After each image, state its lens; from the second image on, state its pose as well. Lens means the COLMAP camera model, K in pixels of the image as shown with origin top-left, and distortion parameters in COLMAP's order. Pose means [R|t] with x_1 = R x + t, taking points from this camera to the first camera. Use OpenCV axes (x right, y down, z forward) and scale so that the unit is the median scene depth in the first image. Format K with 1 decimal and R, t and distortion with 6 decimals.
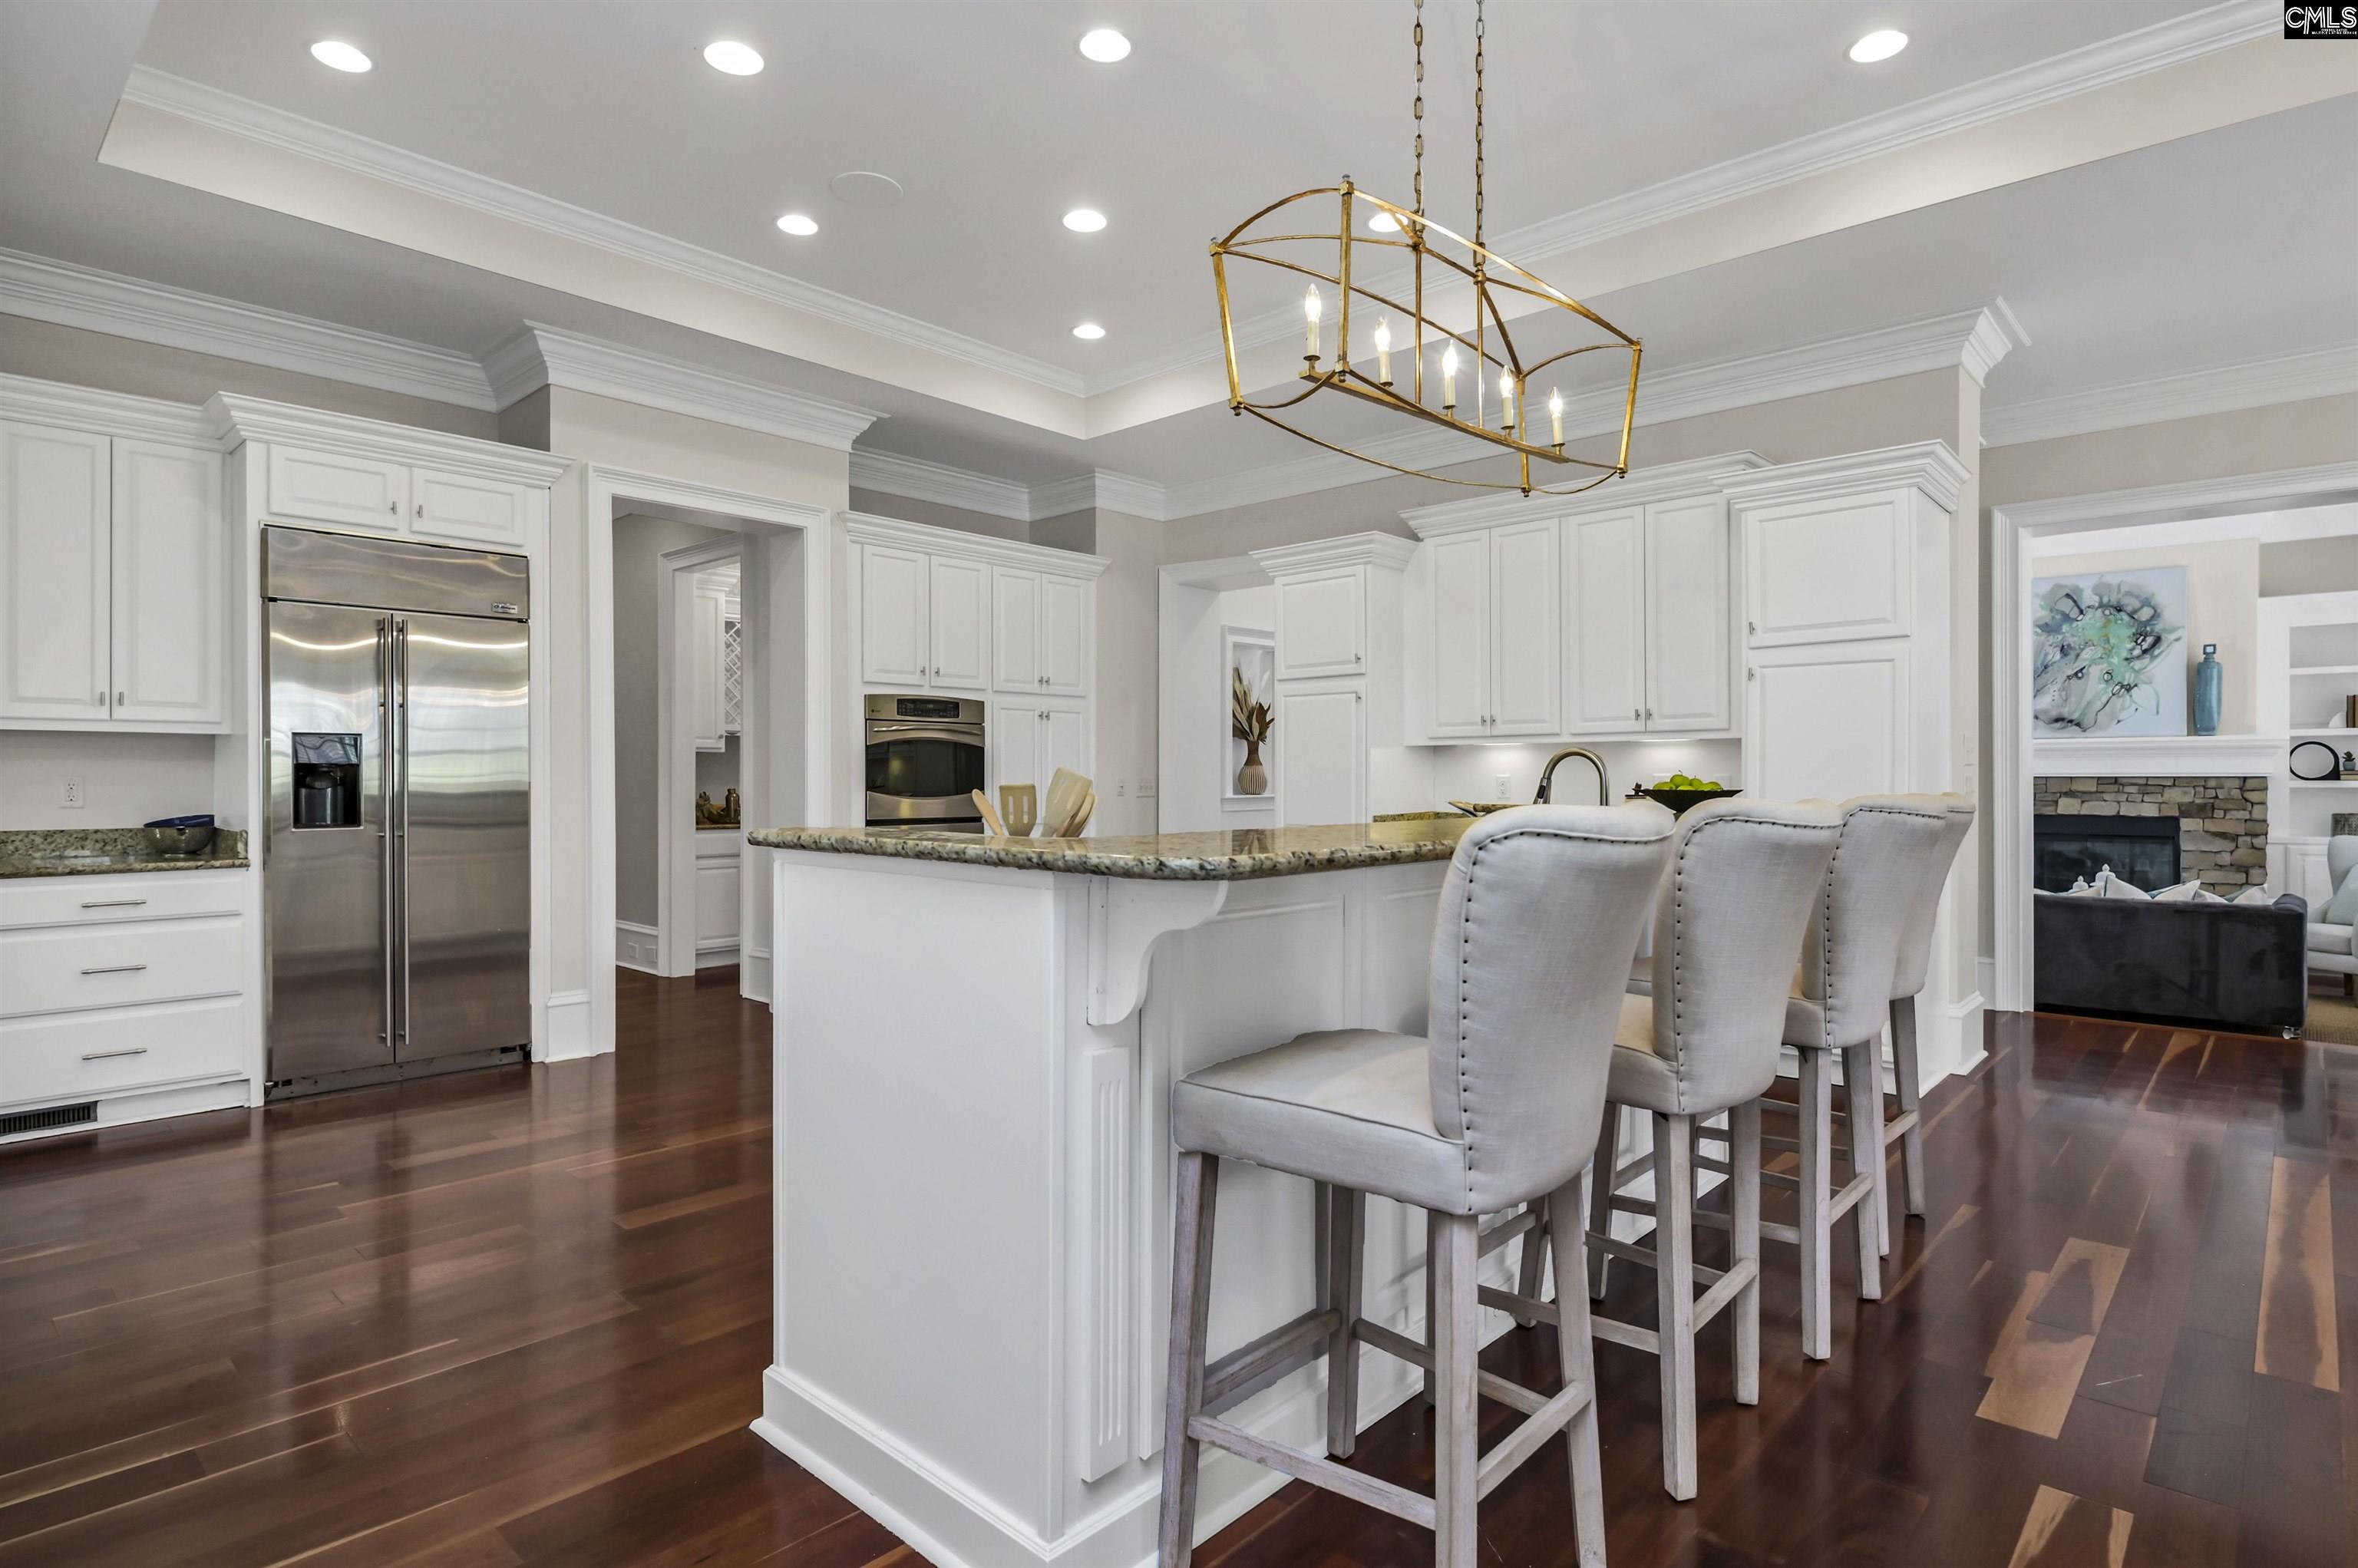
lens RADIAL K [[1213.3, 0, 1166.0], [0, 1213.3, 776.2], [0, 0, 1]] dist [0.000066, -0.001431]
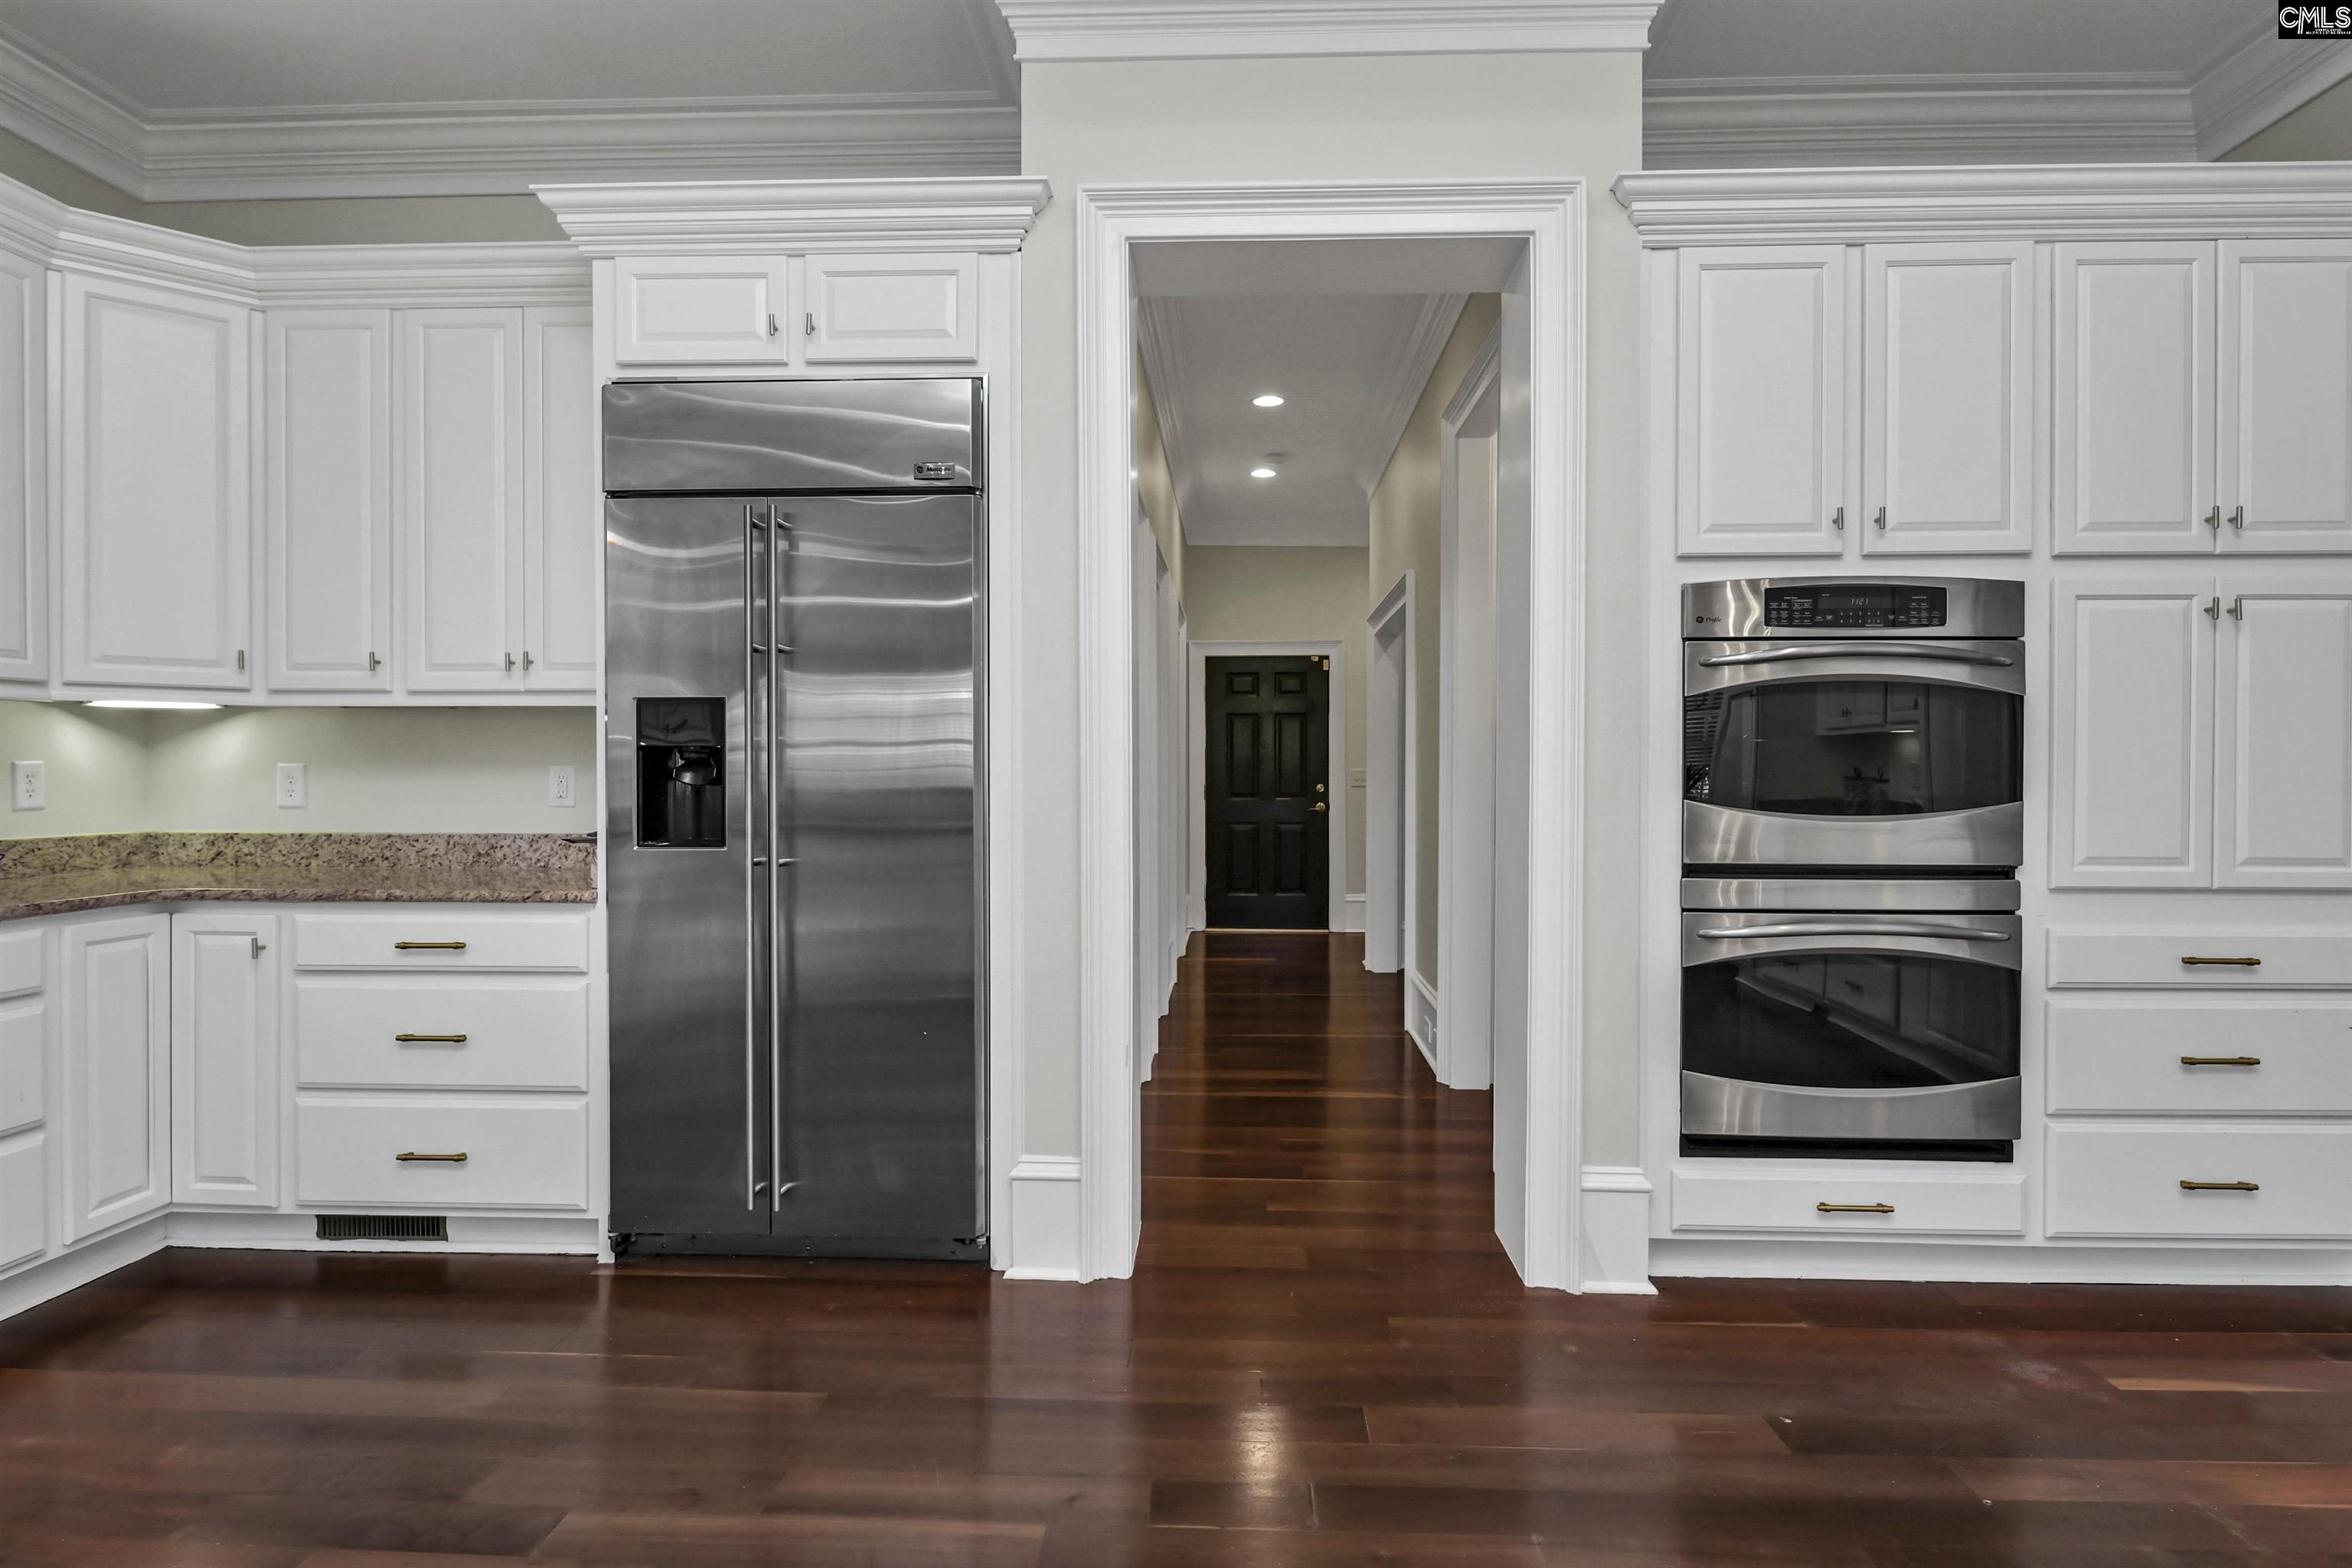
lens RADIAL K [[1191.2, 0, 1188.5], [0, 1191.2, 780.0], [0, 0, 1]] dist [-0.000894, -0.001081]
pose [[0.655582, 0.007219, -0.755089, -0.038726], [-0.000541, 0.999959, 0.009091, 0.001246], [0.755124, -0.005552, 0.655559, 0.642041]]
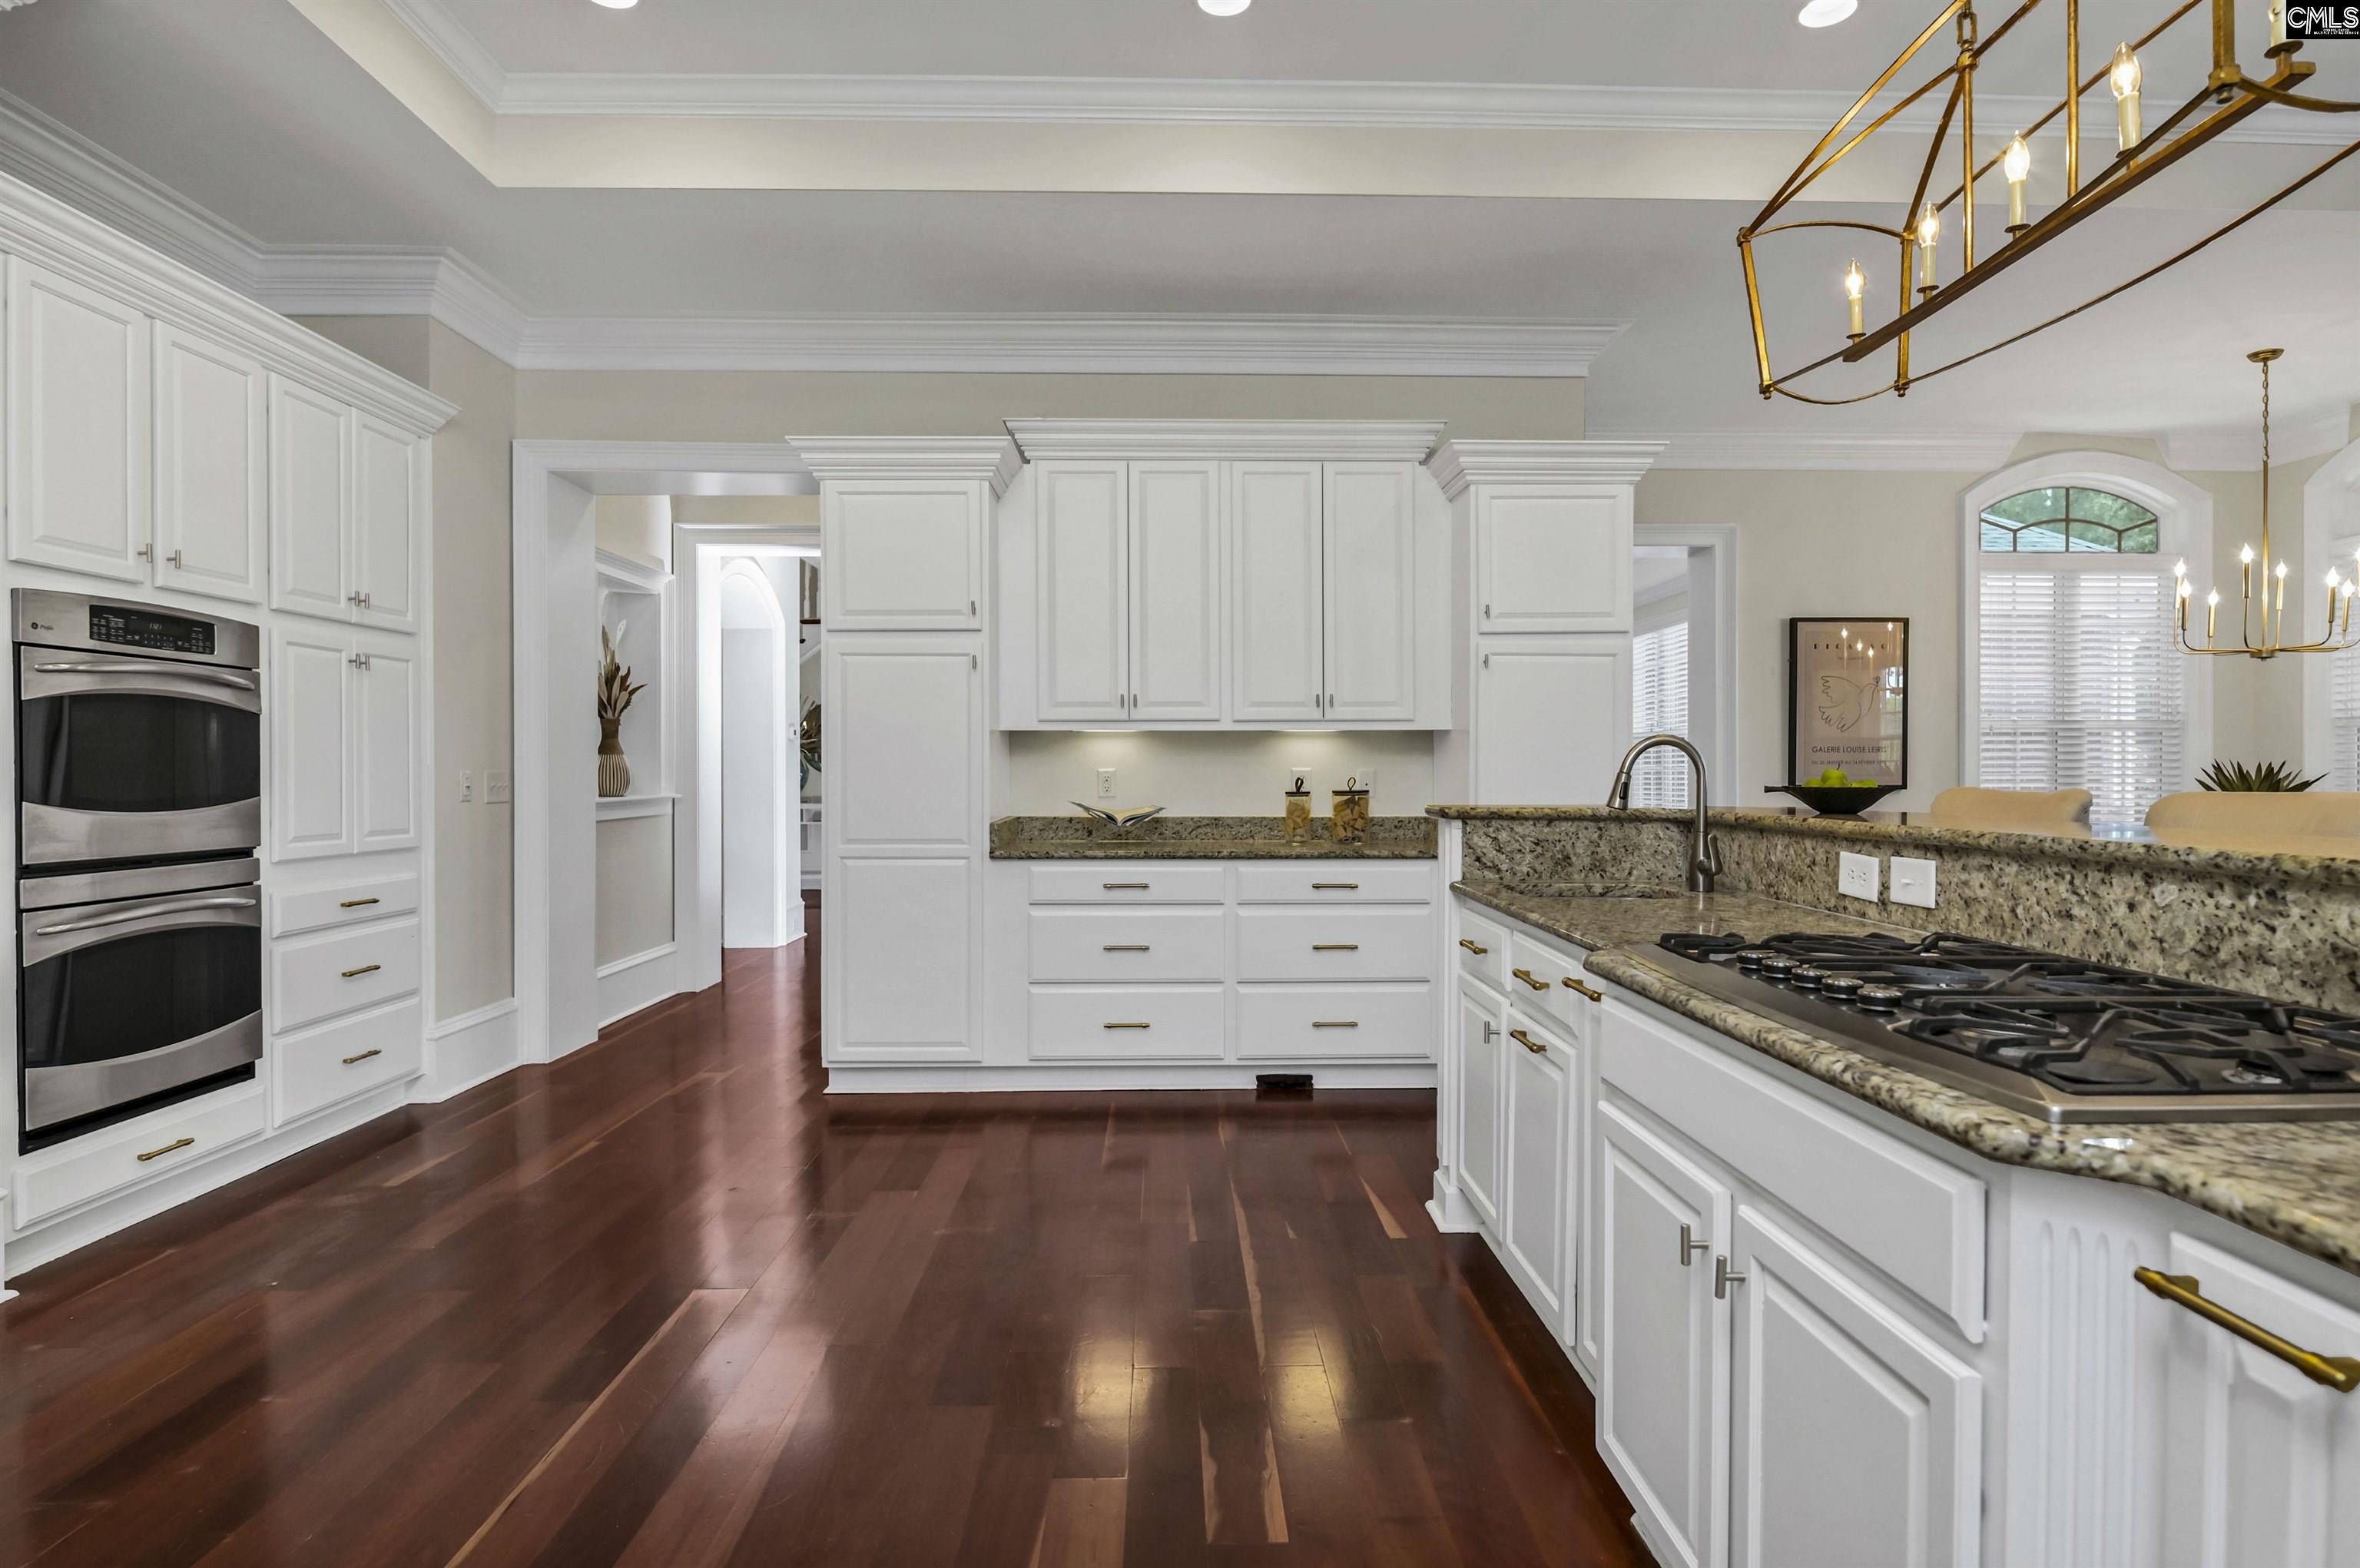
lens RADIAL K [[1239.4, 0, 1188.6], [0, 1239.4, 781.7], [0, 0, 1]] dist [0.000615, -0.000675]
pose [[0.714026, -0.005434, 0.700098, -0.290164], [-0.001709, 0.999953, 0.009504, -0.000487], [-0.700117, -0.007983, 0.713983, 0.408308]]
